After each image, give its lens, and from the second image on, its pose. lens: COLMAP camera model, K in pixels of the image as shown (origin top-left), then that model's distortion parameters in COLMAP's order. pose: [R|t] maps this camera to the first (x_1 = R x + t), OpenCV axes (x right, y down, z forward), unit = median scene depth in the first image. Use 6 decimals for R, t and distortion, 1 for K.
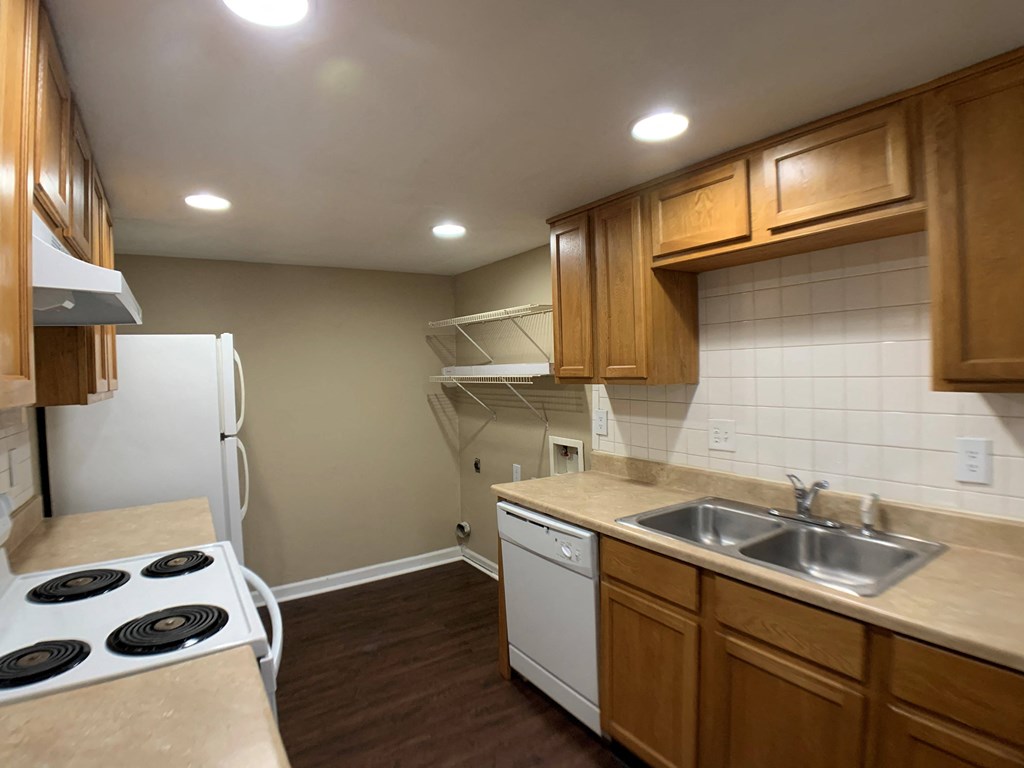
lens RADIAL K [[535.5, 0, 515.7], [0, 535.5, 372.4], [0, 0, 1]] dist [-0.062279, 0.000849]
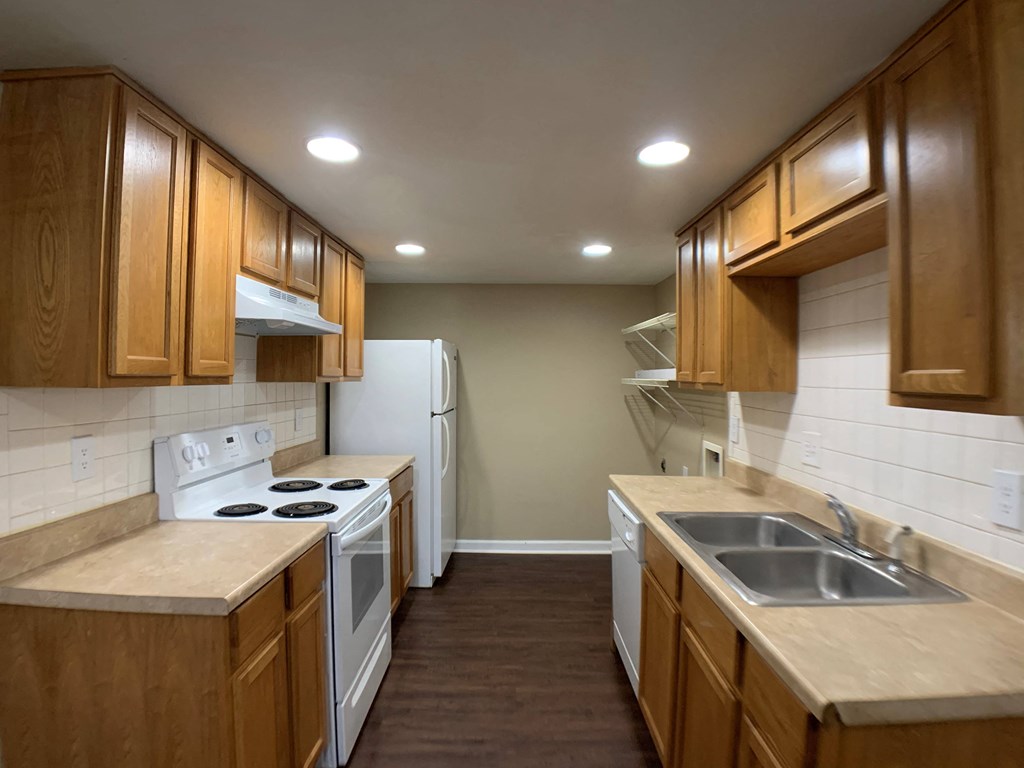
lens RADIAL K [[535.5, 0, 515.7], [0, 535.5, 372.4], [0, 0, 1]] dist [-0.062279, 0.000849]
pose [[0.836146, 0.033808, -0.547464, 0.438594], [-0.038814, 0.999244, 0.002427, 0.001154], [0.547132, 0.019220, 0.836826, -0.058137]]
